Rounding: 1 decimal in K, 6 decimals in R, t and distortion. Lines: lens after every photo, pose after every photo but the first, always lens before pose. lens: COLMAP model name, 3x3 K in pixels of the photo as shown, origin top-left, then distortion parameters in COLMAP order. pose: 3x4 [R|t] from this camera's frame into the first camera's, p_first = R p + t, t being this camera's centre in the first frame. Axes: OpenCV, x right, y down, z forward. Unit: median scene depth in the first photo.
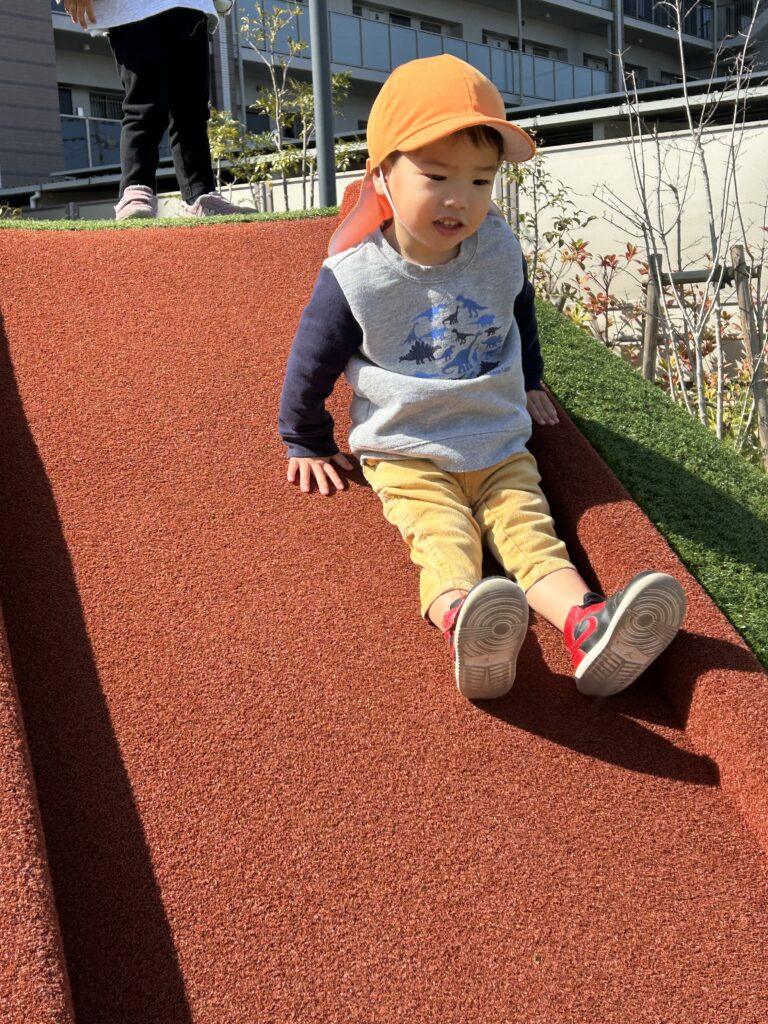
lens RADIAL K [[1490.1, 0, 384.0], [0, 1490.1, 512.0], [0, 0, 1]] dist [0.249250, -0.869824]
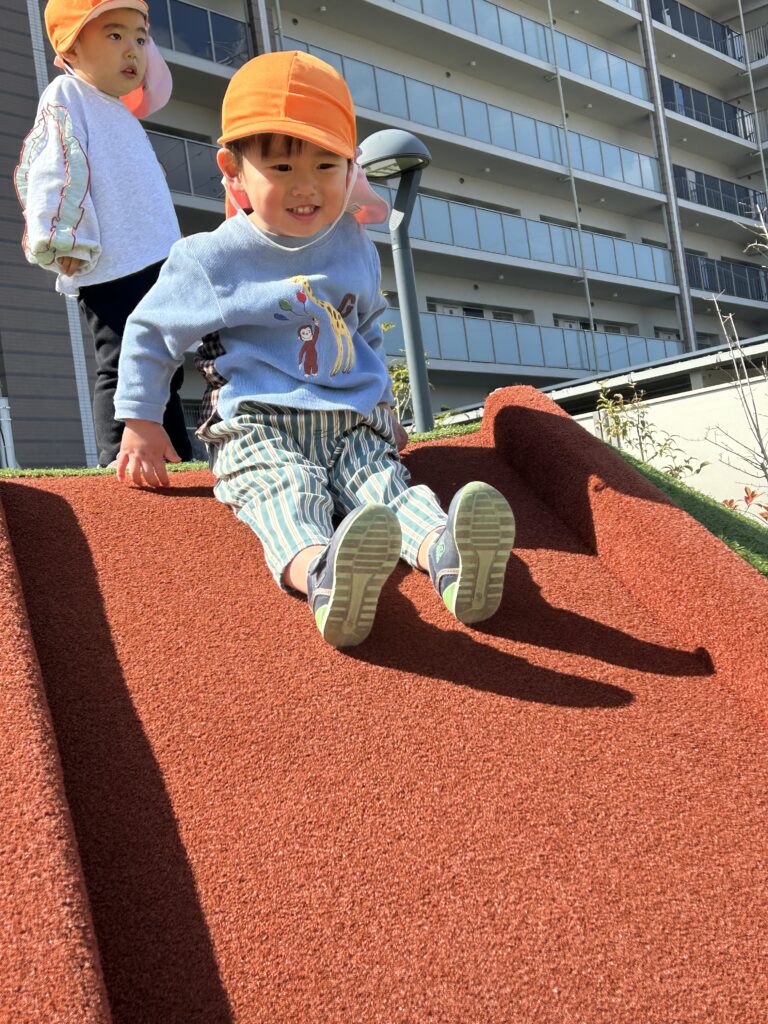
lens RADIAL K [[1490.1, 0, 384.0], [0, 1490.1, 512.0], [0, 0, 1]] dist [0.249250, -0.869824]
pose [[0.994702, -0.084677, -0.058283, -0.054371], [0.072300, 0.979332, -0.188898, 0.005120], [0.073073, 0.183683, 0.980266, 0.240022]]
